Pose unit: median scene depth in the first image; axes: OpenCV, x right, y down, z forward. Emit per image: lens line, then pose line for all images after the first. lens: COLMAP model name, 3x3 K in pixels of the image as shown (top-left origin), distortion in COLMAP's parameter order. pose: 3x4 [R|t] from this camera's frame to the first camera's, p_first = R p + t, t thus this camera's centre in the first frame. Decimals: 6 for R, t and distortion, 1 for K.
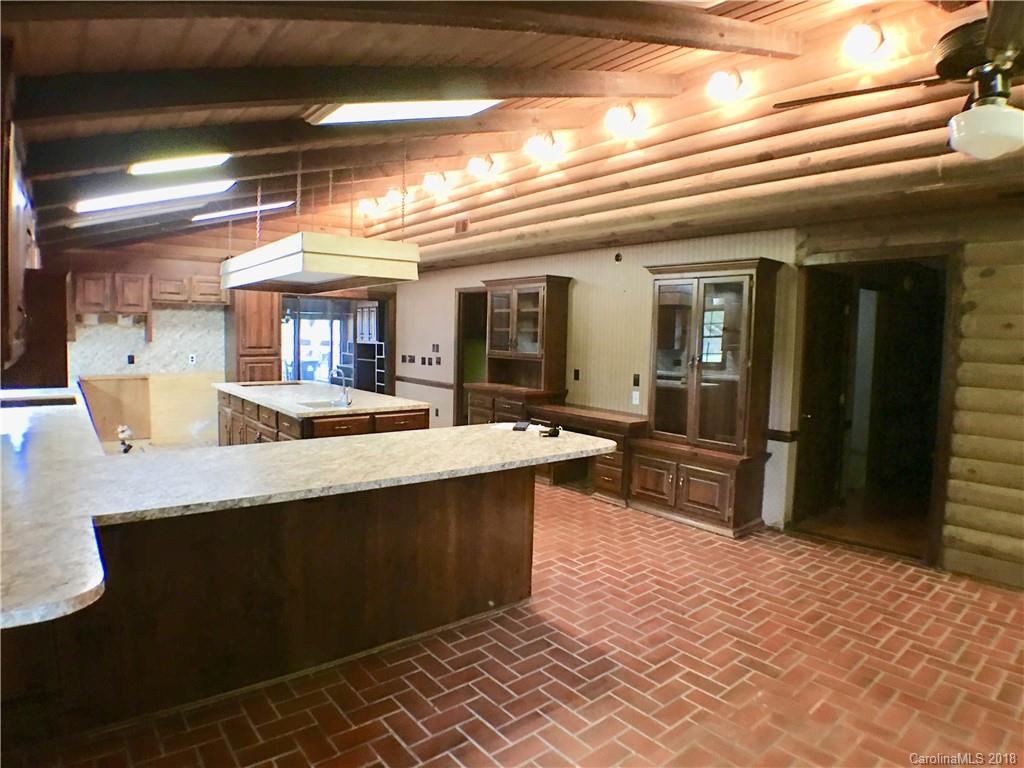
lens RADIAL K [[595.9, 0, 508.4], [0, 595.9, 376.7], [0, 0, 1]] dist [-0.095004, 0.004531]
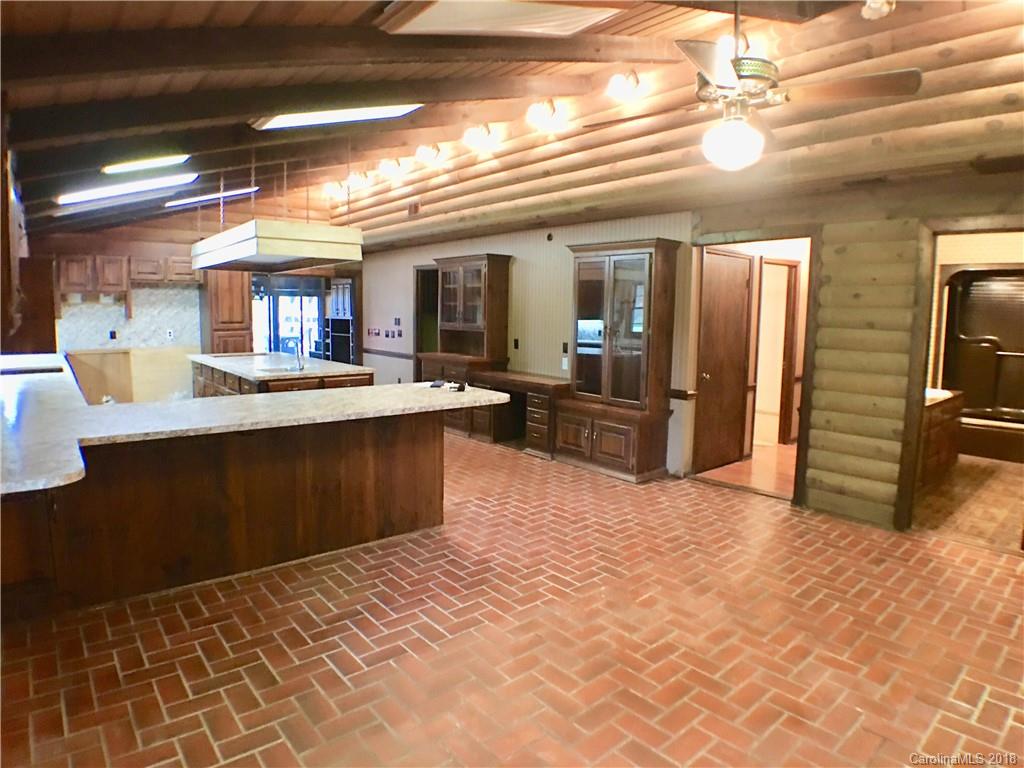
lens RADIAL K [[595.9, 0, 508.4], [0, 595.9, 376.7], [0, 0, 1]] dist [-0.095004, 0.004531]
pose [[0.999823, -0.008271, 0.016874, 0.108220], [0.007572, 0.999128, 0.041054, 0.015801], [-0.017199, -0.040919, 0.999014, -0.143385]]
